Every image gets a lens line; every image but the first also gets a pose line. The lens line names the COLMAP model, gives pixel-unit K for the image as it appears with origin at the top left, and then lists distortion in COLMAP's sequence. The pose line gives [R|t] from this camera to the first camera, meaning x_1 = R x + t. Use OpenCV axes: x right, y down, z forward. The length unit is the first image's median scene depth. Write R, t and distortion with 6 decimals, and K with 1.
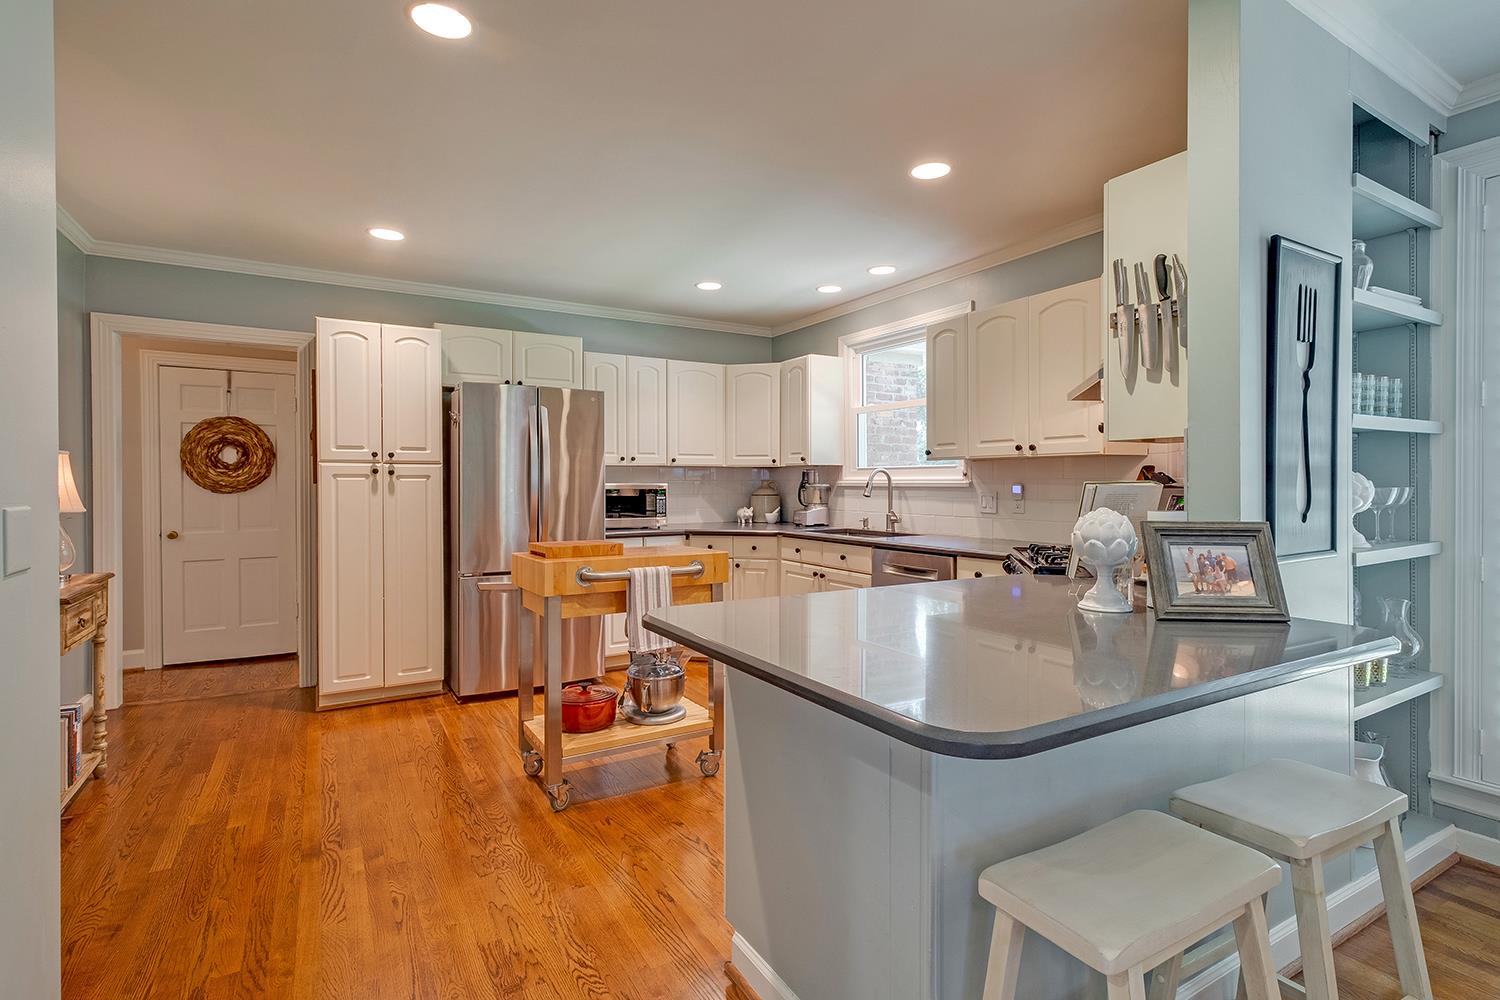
lens RADIAL K [[744.6, 0, 749.9], [0, 744.6, 487.5], [0, 0, 1]] dist [0.013982, 0.000317]
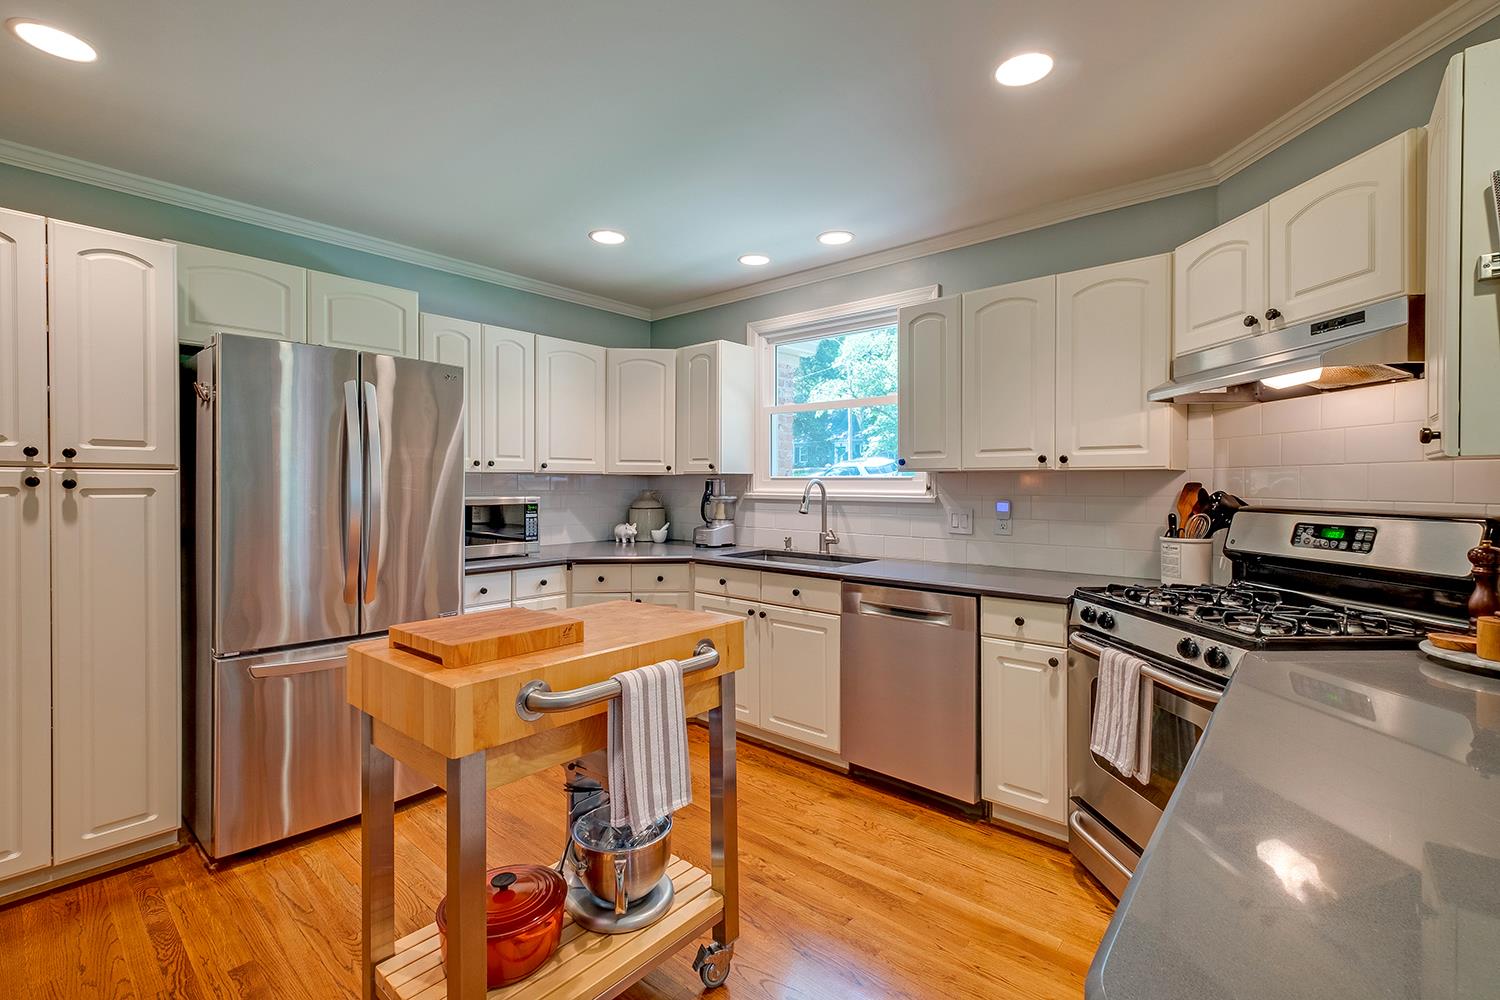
lens RADIAL K [[673.2, 0, 752.3], [0, 673.2, 487.2], [0, 0, 1]] dist [0.006565, -0.000316]
pose [[0.947908, 0.002310, 0.318535, -0.133839], [-0.002178, 0.999997, -0.000770, -0.016007], [-0.318535, 0.000037, 0.947911, 0.304308]]
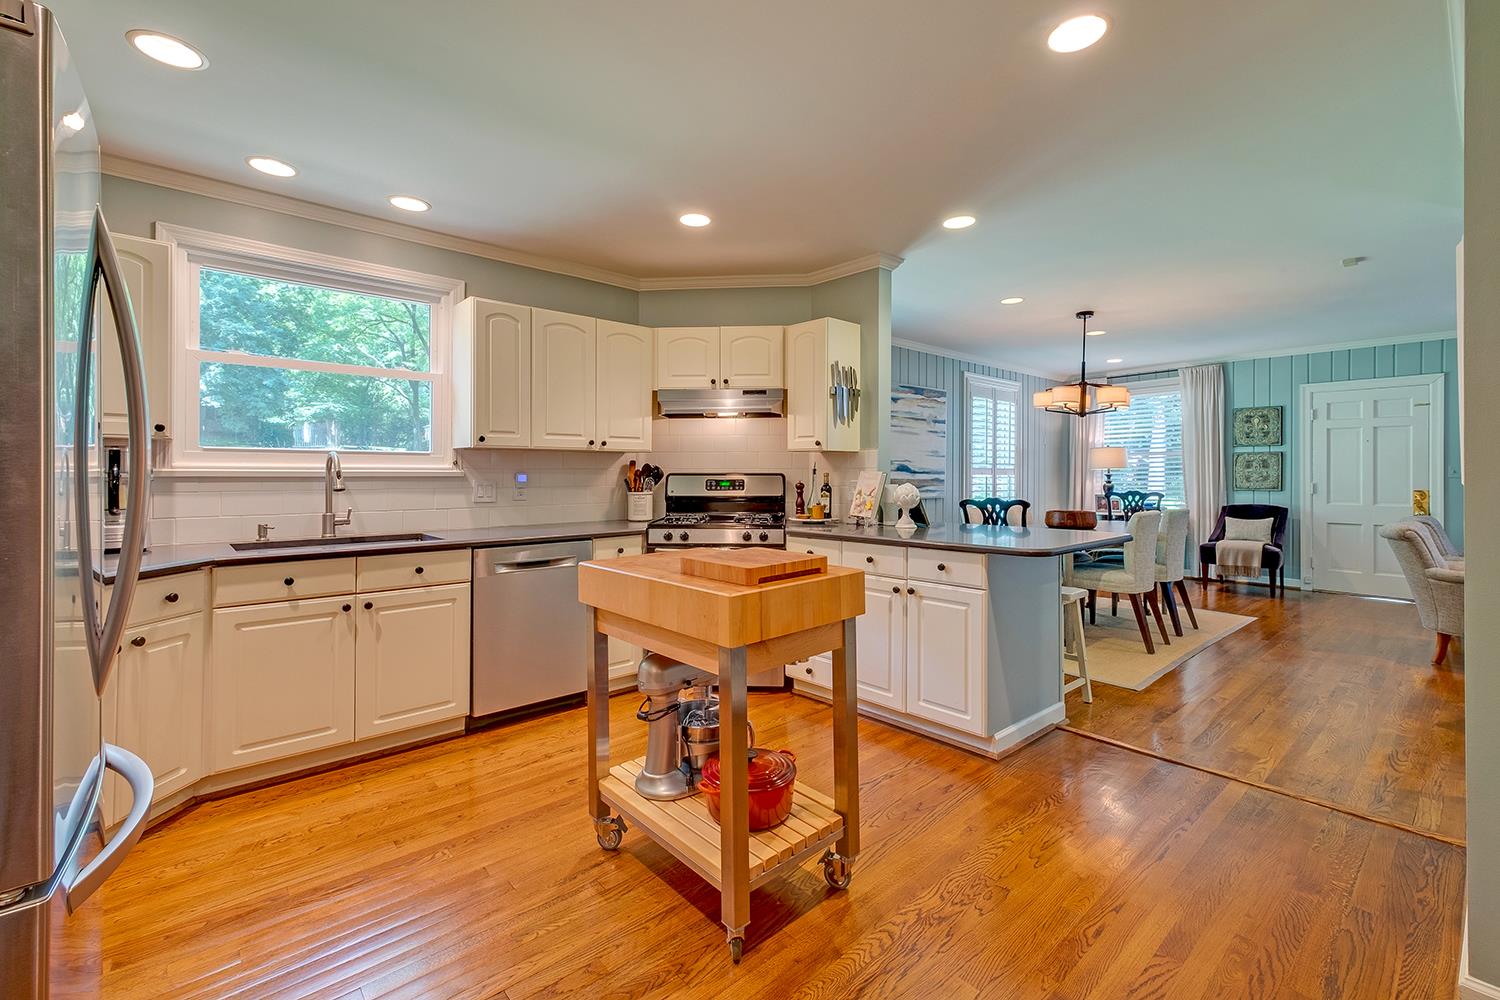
lens RADIAL K [[643.4, 0, 753.6], [0, 643.4, 474.8], [0, 0, 1]] dist [0.004334, 0.000203]
pose [[-0.205868, -0.000190, 0.978580, -0.527834], [0.006682, 0.999976, 0.001600, -0.001410], [-0.978557, 0.006868, -0.205862, 0.727373]]
